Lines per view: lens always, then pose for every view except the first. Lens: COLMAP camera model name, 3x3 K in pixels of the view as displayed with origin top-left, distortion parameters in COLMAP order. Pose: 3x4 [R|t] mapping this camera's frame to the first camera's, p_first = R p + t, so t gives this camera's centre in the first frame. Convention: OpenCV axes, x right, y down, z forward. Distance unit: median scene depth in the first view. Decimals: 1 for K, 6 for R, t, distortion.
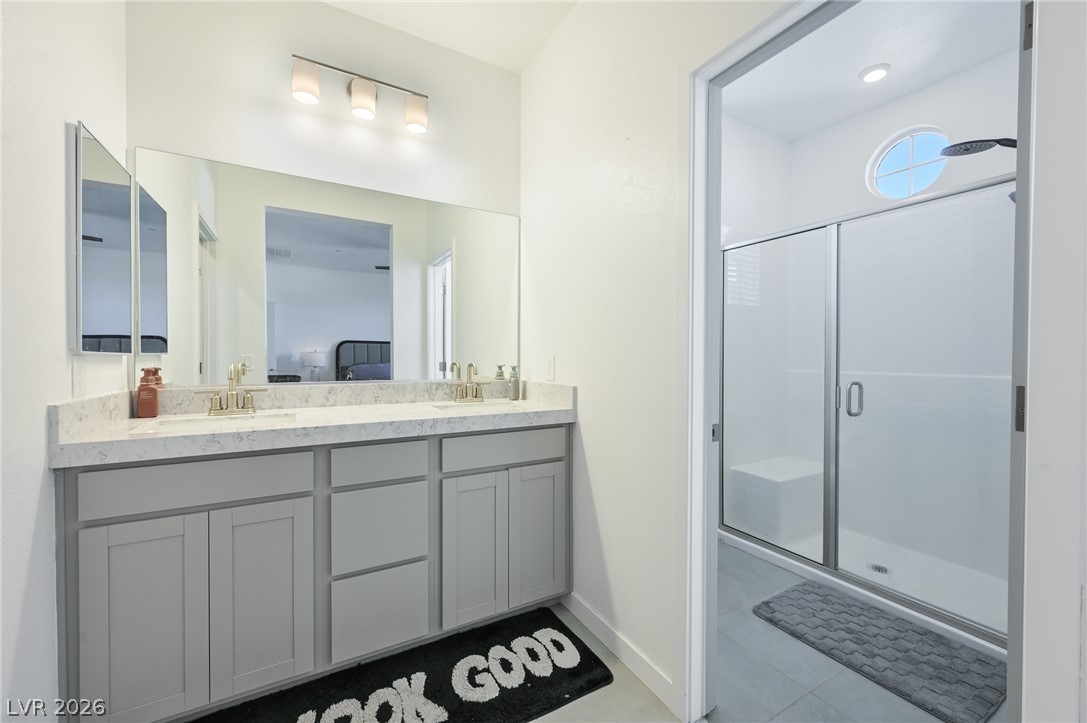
lens RADIAL K [[437.2, 0, 548.8], [0, 437.2, 362.4], [0, 0, 1]] dist [0.000224, 0.000554]
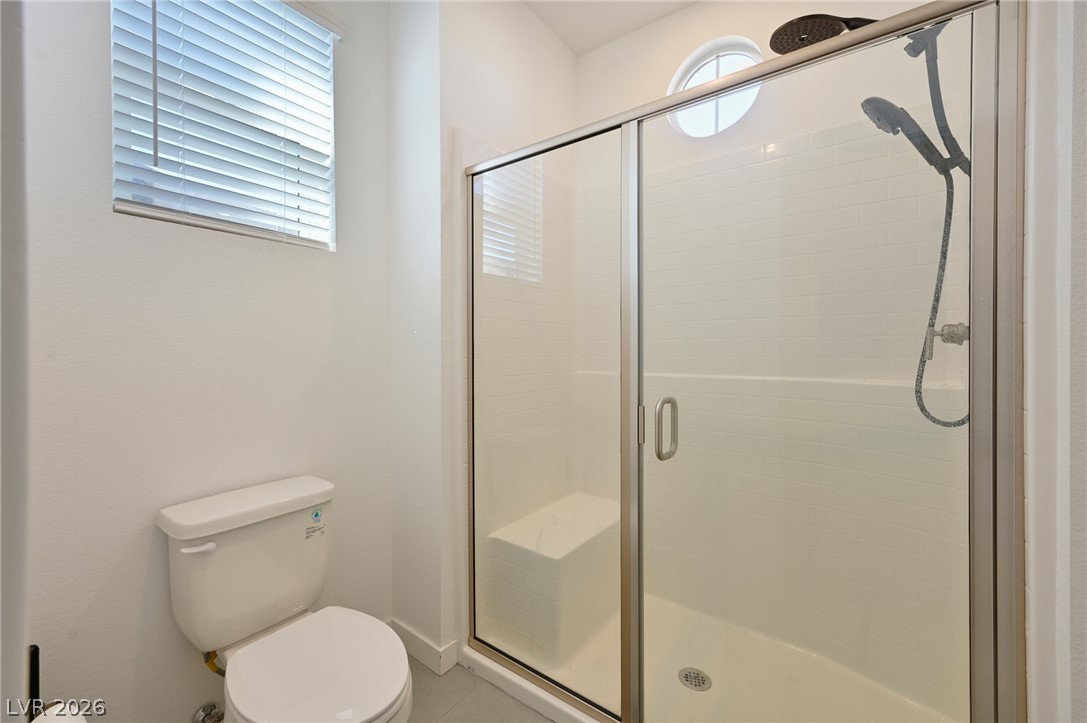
lens RADIAL K [[437.2, 0, 544.1], [0, 437.2, 356.8], [0, 0, 1]] dist [0.000224, 0.000554]
pose [[0.923519, -0.010903, 0.383398, 0.302849], [0.010032, 0.999941, 0.004271, -0.011760], [-0.383422, -0.000098, 0.923573, 0.483631]]
